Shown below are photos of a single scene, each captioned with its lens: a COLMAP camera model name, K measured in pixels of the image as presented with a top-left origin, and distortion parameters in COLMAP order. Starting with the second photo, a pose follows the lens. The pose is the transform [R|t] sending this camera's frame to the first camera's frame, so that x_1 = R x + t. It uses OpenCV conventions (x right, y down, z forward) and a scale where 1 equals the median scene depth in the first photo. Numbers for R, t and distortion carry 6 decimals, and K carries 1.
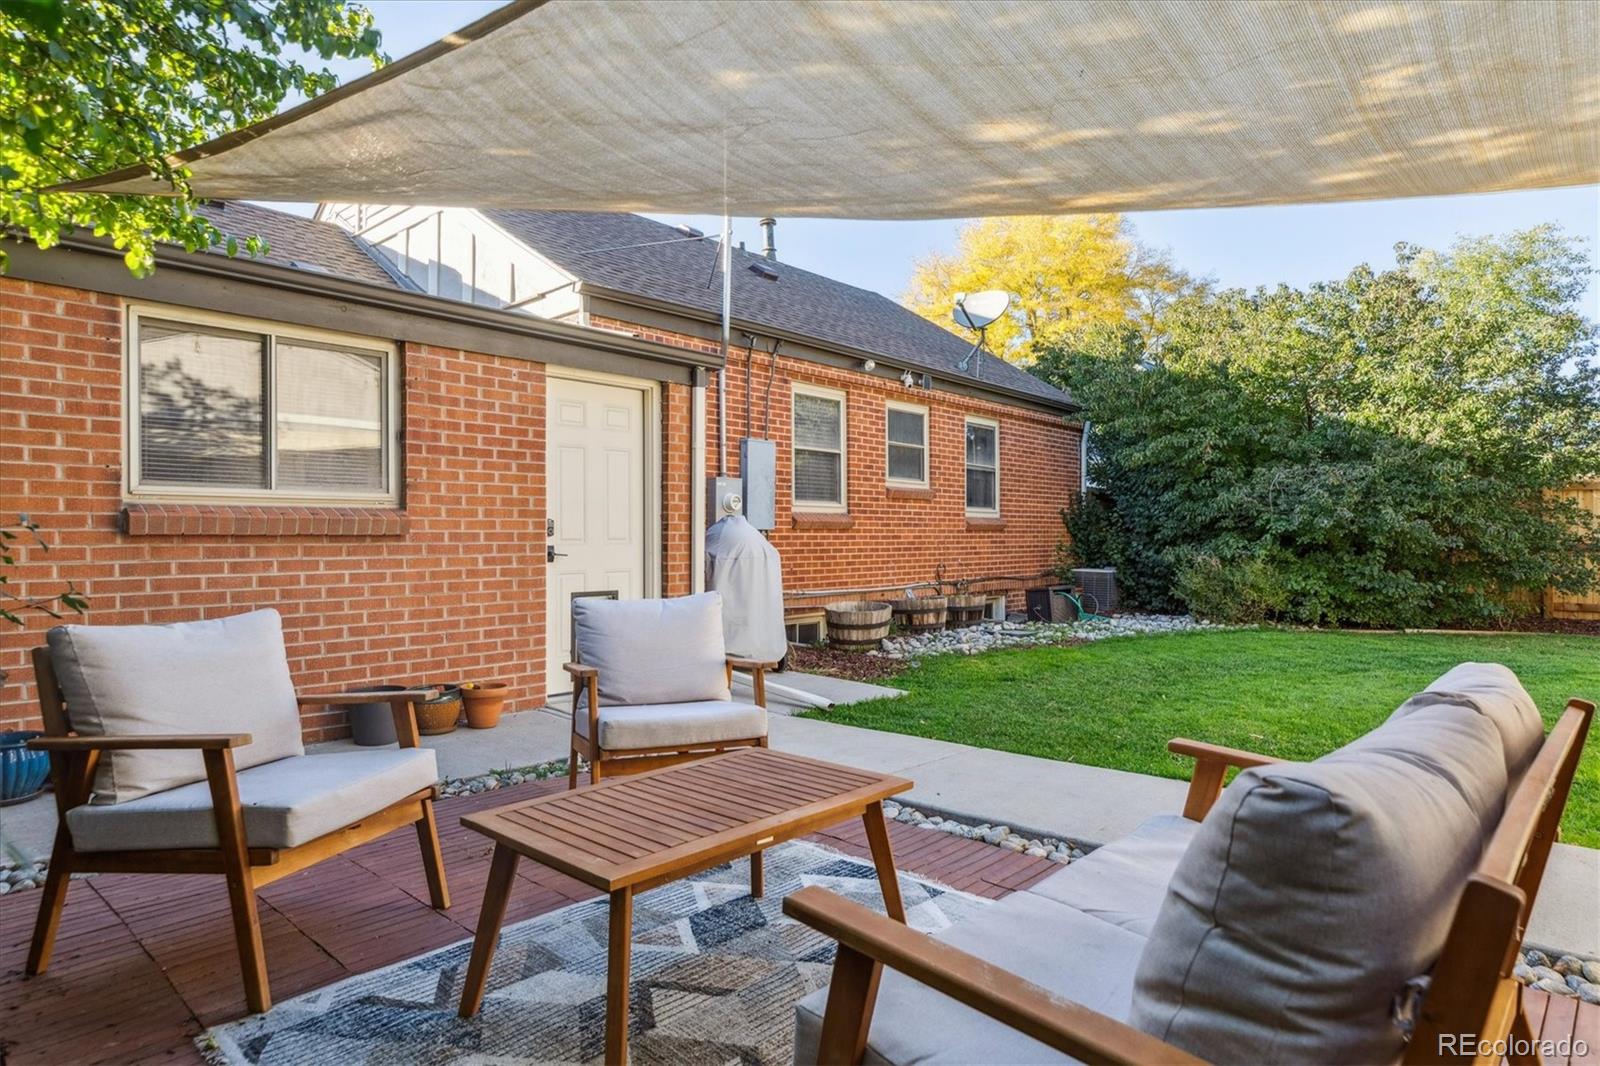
lens RADIAL K [[896.5, 0, 803.1], [0, 896.5, 534.2], [0, 0, 1]] dist [-0.000465, 0.000057]
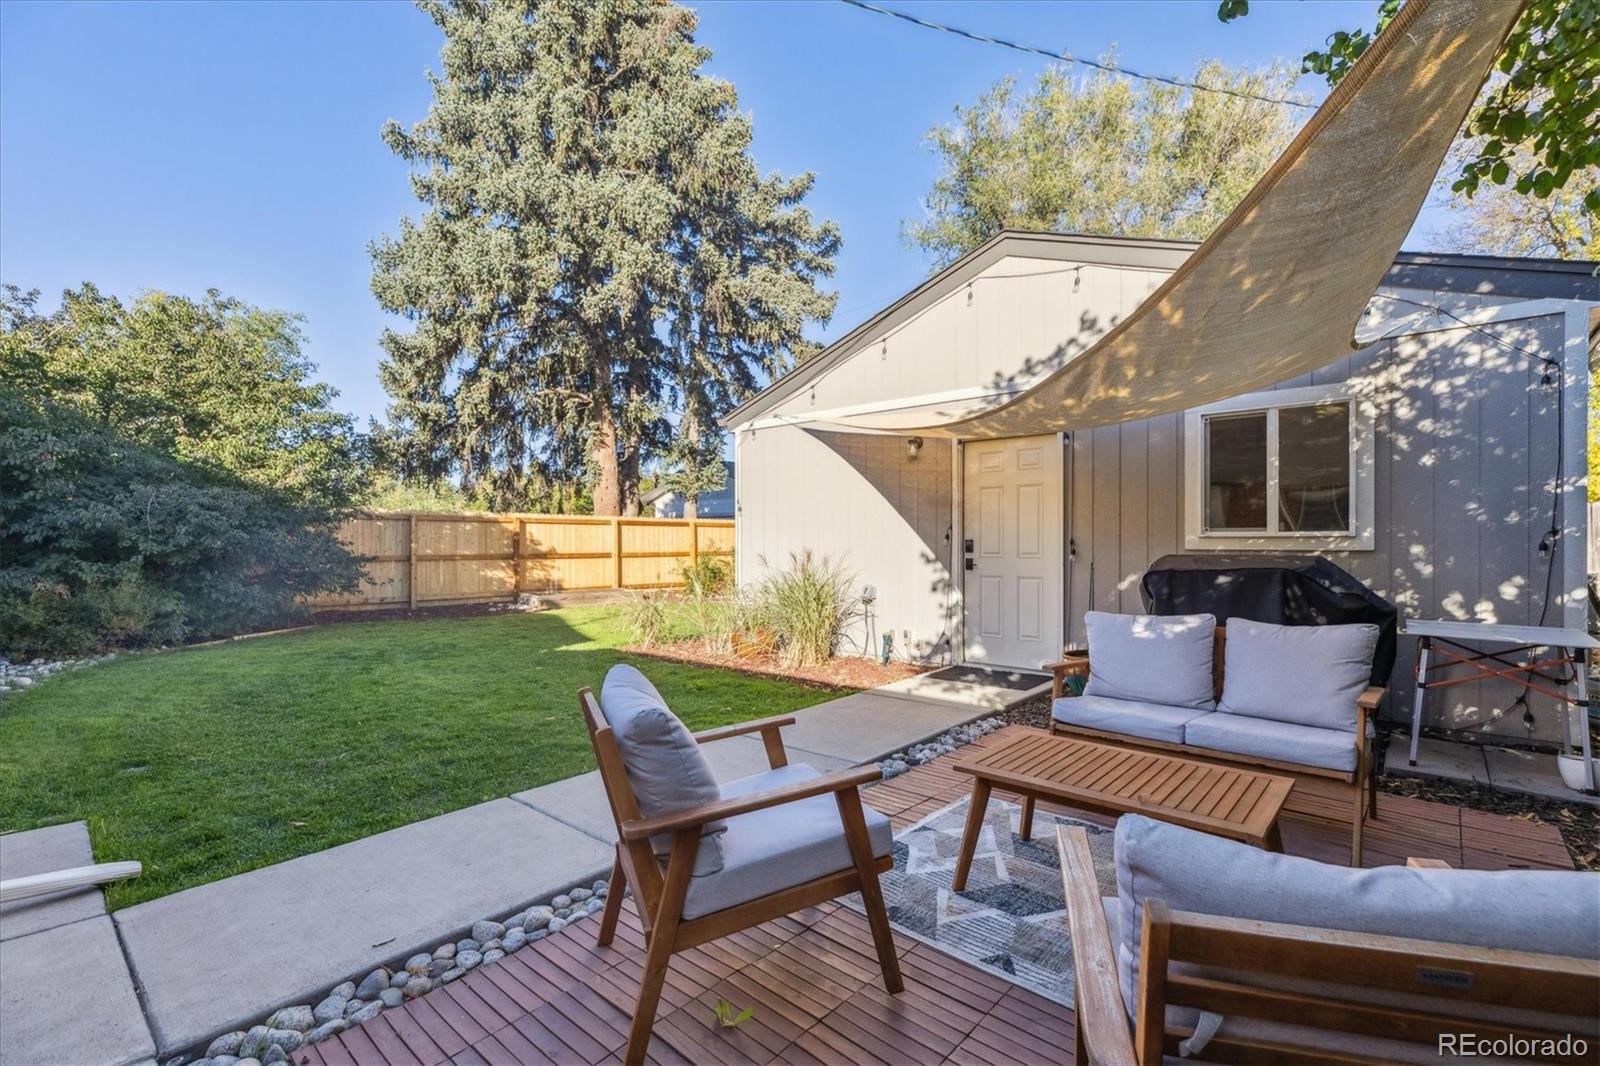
lens RADIAL K [[714.7, 0, 804.0], [0, 714.7, 537.3], [0, 0, 1]] dist [0.003299, -0.001048]
pose [[-0.037921, 0.005175, 0.999267, -1.031737], [0.000800, 0.999986, -0.005149, -0.058951], [-0.999280, 0.000604, -0.037924, 1.298544]]
